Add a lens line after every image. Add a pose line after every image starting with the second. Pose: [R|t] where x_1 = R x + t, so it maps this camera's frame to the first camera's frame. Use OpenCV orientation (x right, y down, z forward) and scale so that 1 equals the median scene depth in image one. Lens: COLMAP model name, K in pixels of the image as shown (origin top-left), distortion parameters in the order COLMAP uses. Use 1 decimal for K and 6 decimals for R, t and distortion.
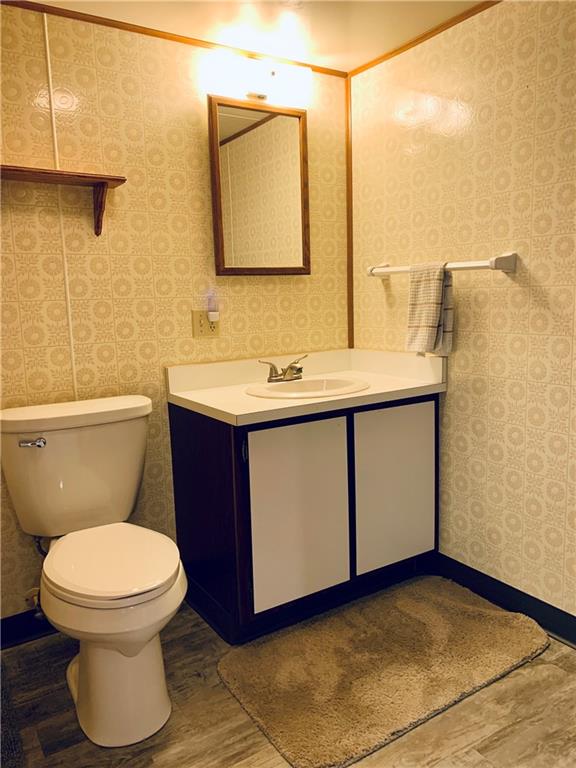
lens RADIAL K [[594.2, 0, 288.4], [0, 594.2, 386.2], [0, 0, 1]] dist [0.024563, -0.036086]
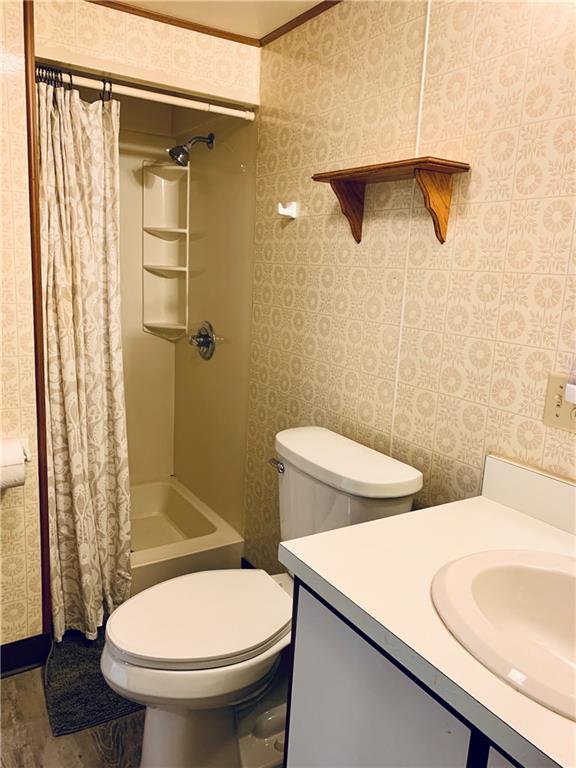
lens RADIAL K [[594.2, 0, 288.3], [0, 594.2, 381.7], [0, 0, 1]] dist [0.024563, -0.036086]
pose [[-0.004521, 0.226280, -0.974052, 0.409462], [-0.184321, 0.957183, 0.223217, -0.218288], [0.982856, 0.180547, 0.037381, 0.819712]]
